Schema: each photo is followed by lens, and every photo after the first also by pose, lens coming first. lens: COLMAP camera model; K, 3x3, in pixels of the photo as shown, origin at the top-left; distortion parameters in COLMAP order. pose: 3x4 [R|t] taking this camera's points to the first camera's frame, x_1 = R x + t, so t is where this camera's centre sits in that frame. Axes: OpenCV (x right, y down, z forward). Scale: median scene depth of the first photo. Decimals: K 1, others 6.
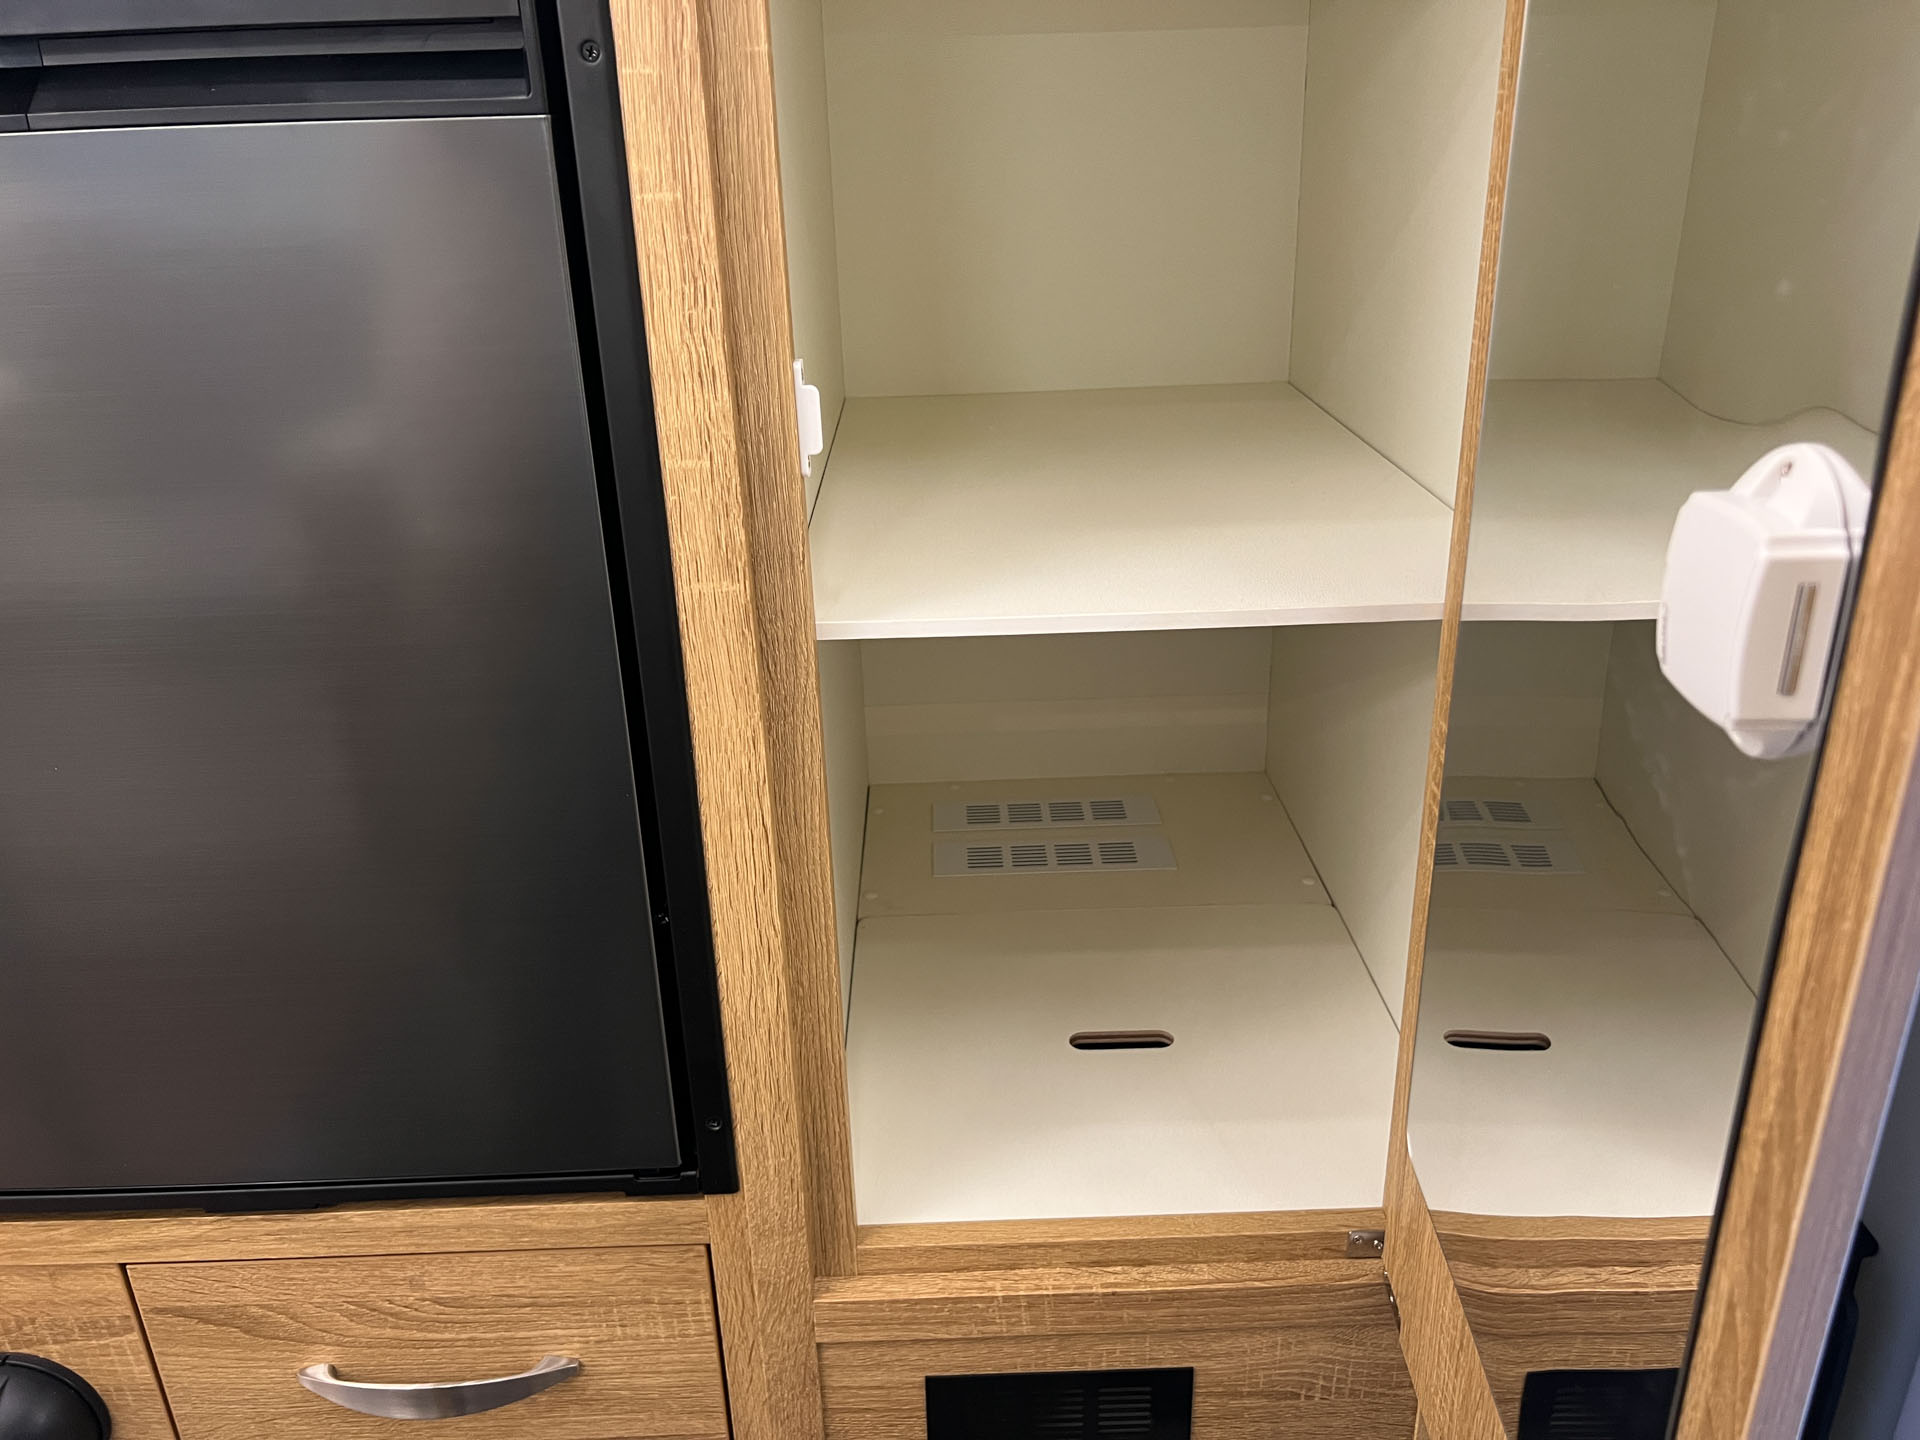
lens RADIAL K [[1455.7, 0, 968.8], [0, 1455.7, 716.8], [0, 0, 1]] dist [0.034538, -0.049492]
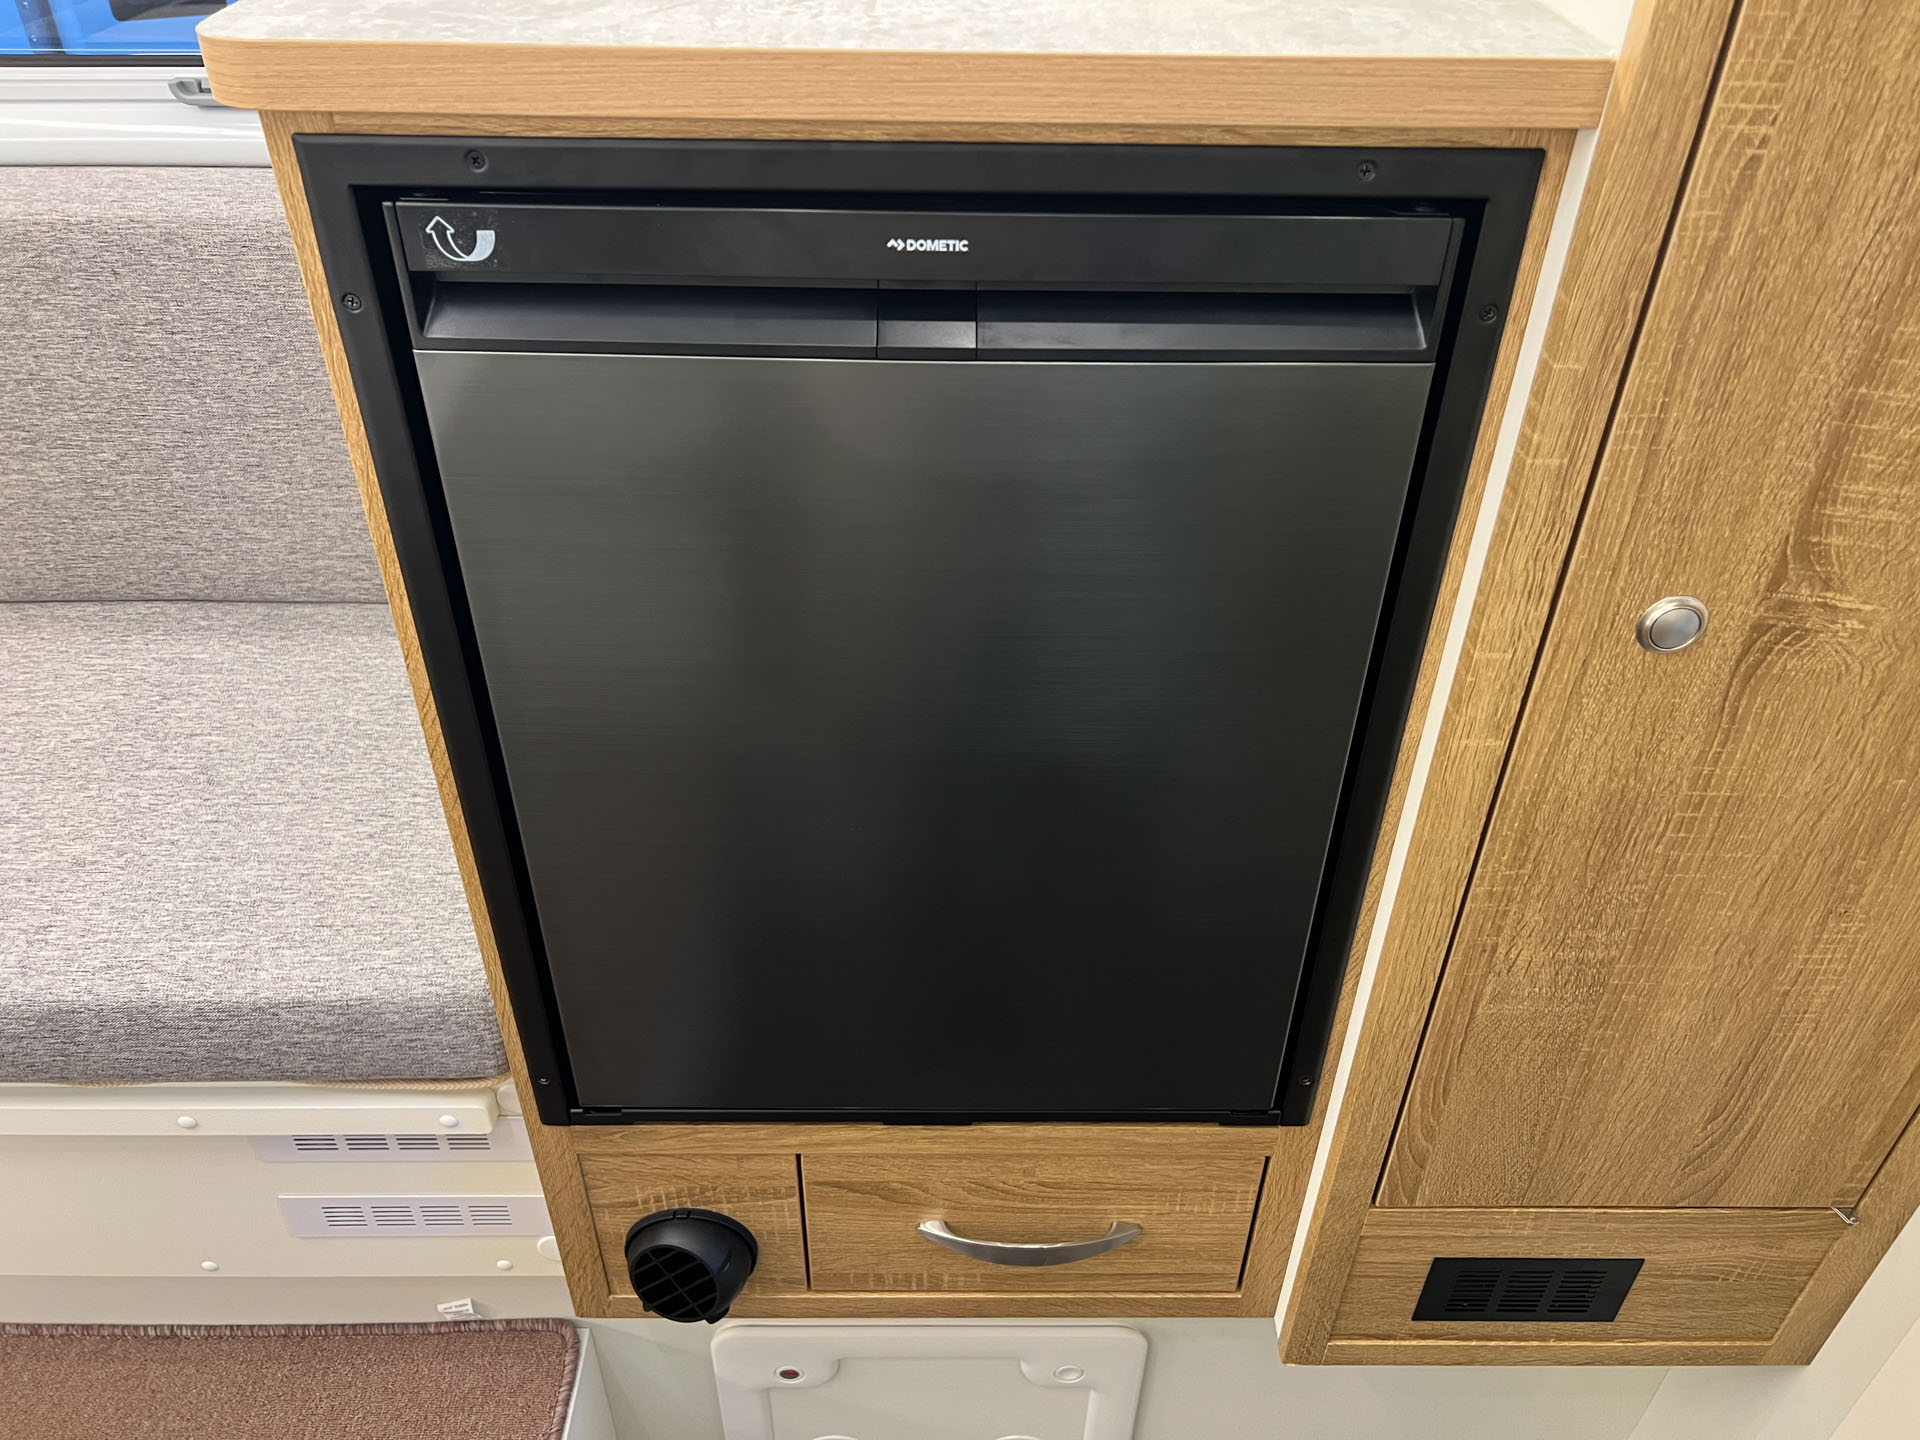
lens RADIAL K [[1455.7, 0, 972.1], [0, 1455.7, 725.2], [0, 0, 1]] dist [0.034538, -0.049492]
pose [[0.998834, 0.041903, 0.023991, -0.480634], [-0.046609, 0.966498, 0.252408, -0.299311], [-0.012611, -0.253232, 0.967323, -0.109323]]
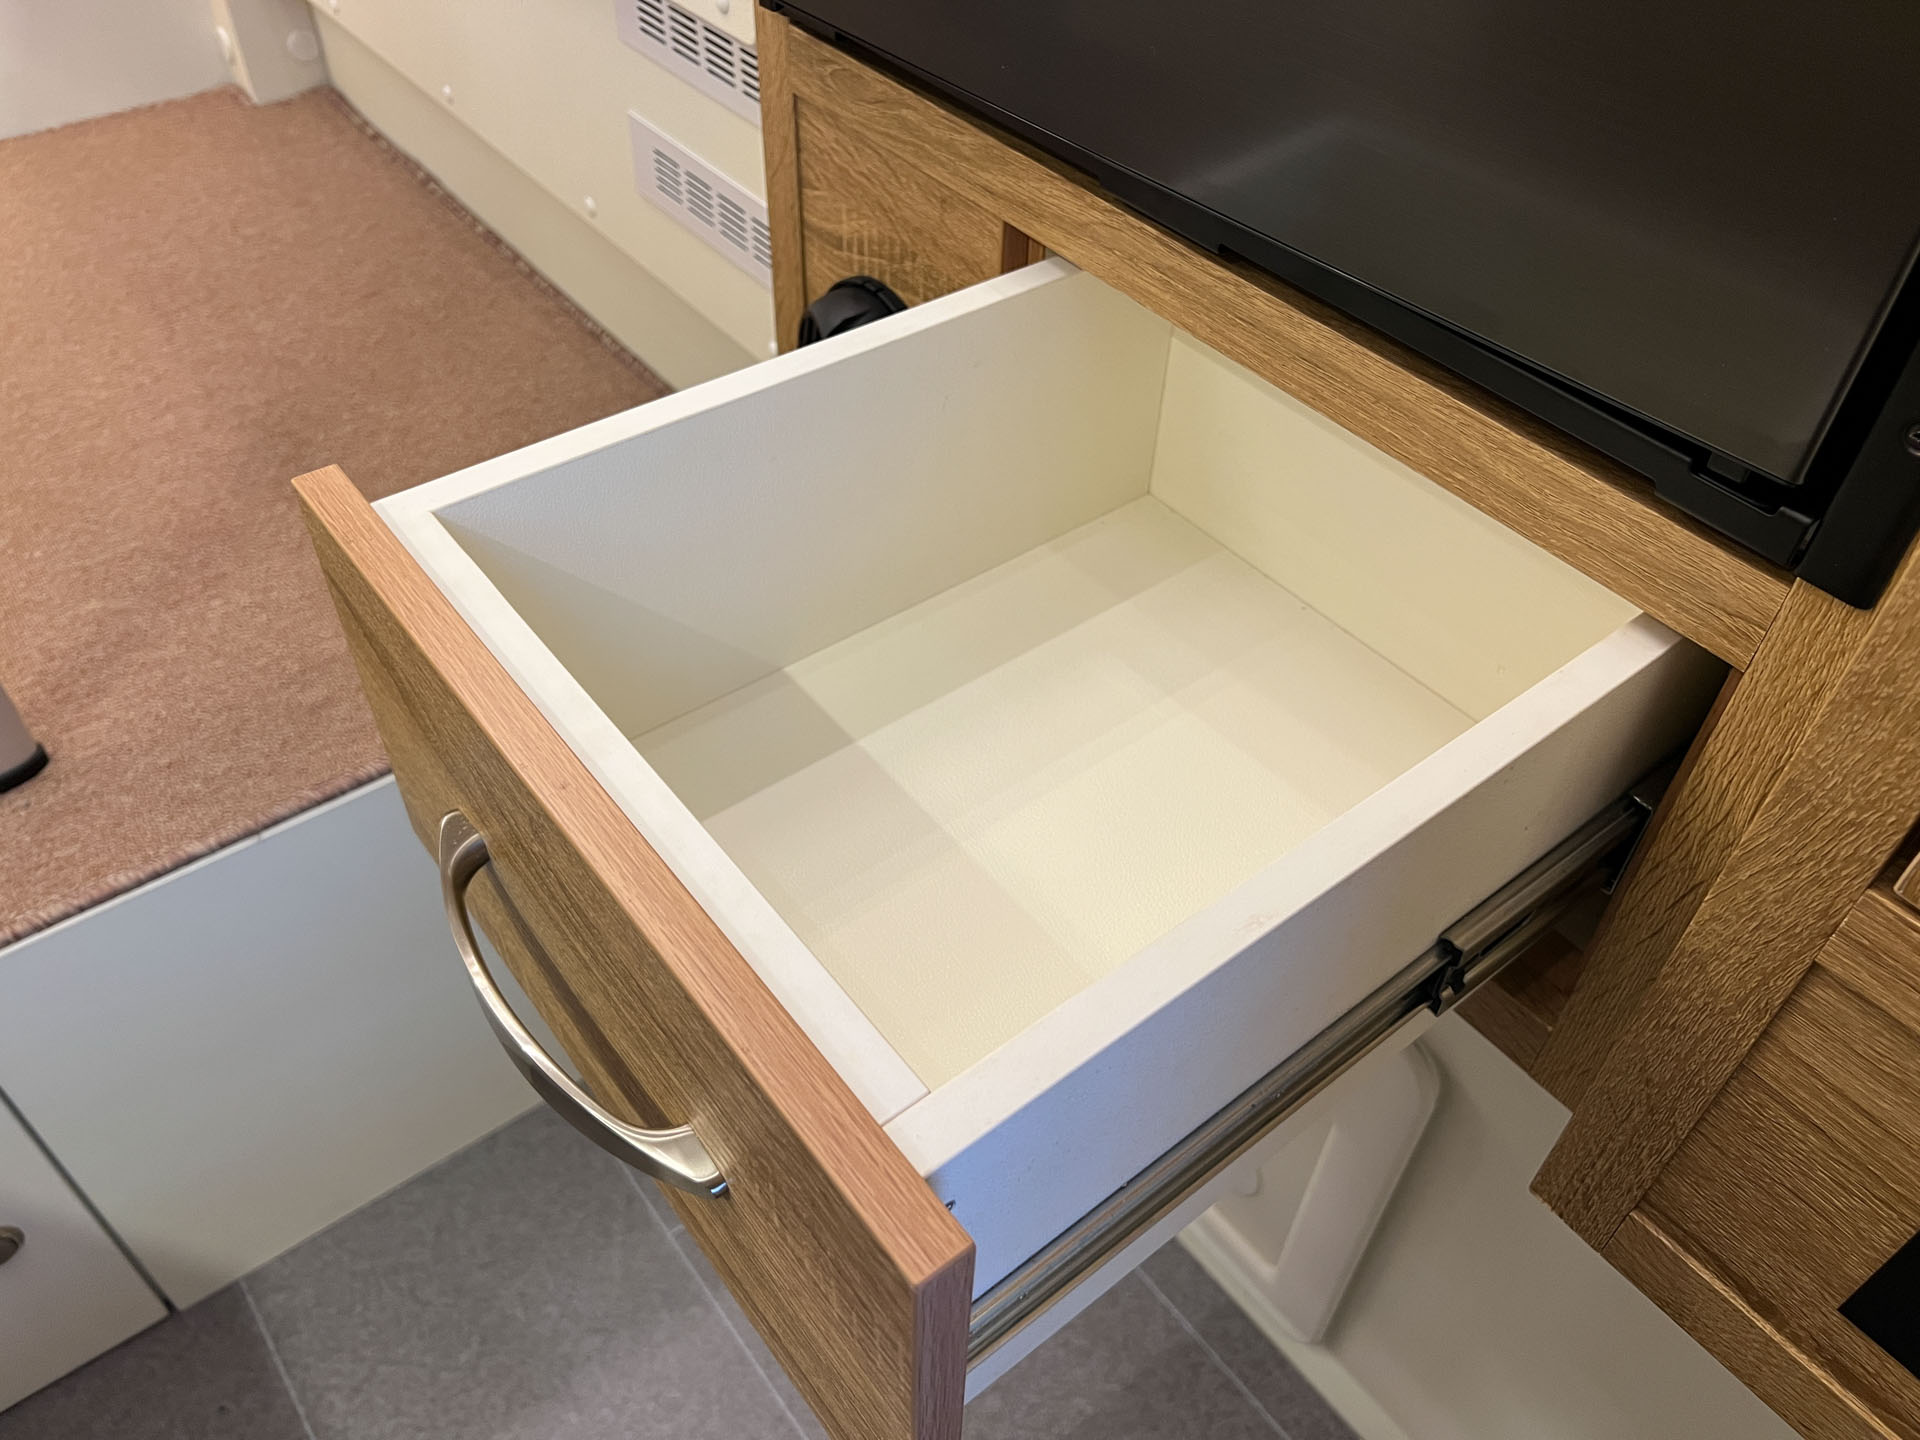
lens RADIAL K [[1455.7, 0, 966.5], [0, 1455.7, 730.4], [0, 0, 1]] dist [0.034538, -0.049492]
pose [[0.597746, 0.597928, -0.534025, -0.058047], [-0.351567, 0.794166, 0.495682, 0.223851], [0.720486, -0.108547, 0.684921, 0.470640]]
